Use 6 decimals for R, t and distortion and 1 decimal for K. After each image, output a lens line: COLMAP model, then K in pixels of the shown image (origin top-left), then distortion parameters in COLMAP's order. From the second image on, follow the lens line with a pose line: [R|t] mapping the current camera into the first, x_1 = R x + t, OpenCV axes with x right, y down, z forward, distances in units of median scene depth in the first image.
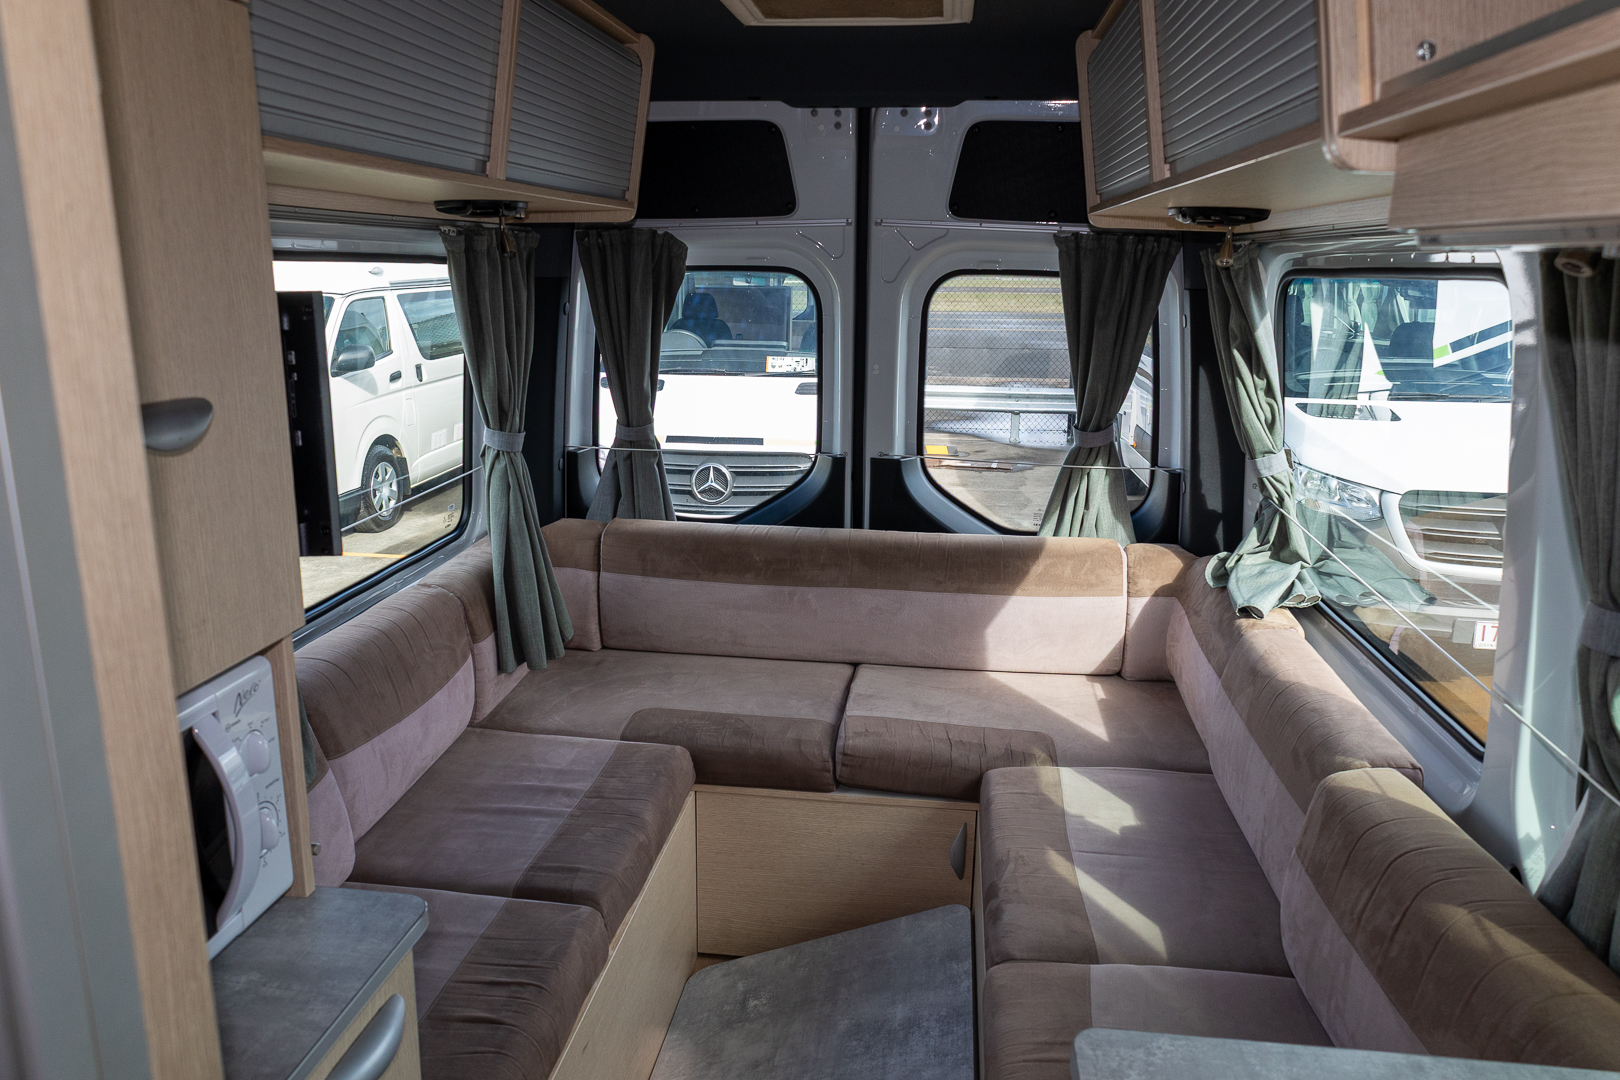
lens RADIAL K [[1097.1, 0, 810.0], [0, 1097.1, 540.0], [0, 0, 1]] dist [0.003100, -0.000871]
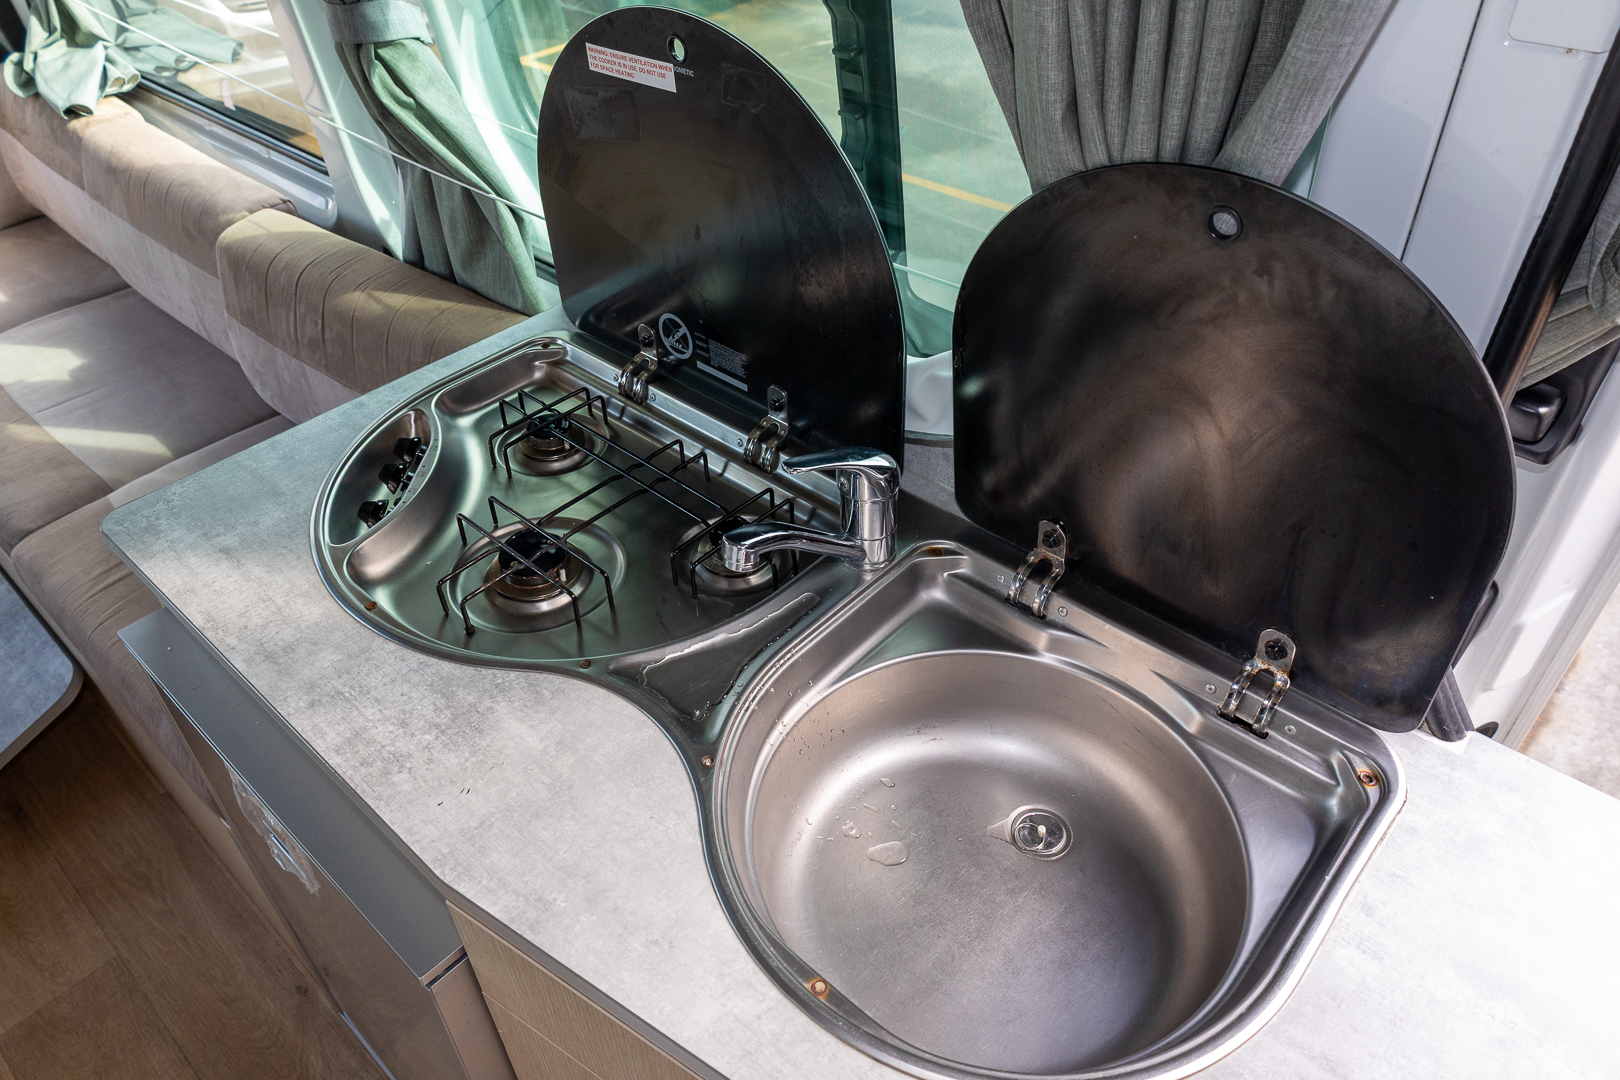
lens RADIAL K [[1097.1, 0, 810.0], [0, 1097.1, 540.0], [0, 0, 1]] dist [0.003100, -0.000871]
pose [[0.574220, -0.541124, 0.614375, -0.024036], [0.227777, 0.826391, 0.514972, 0.031465], [-0.786377, -0.155767, 0.597785, -0.148605]]
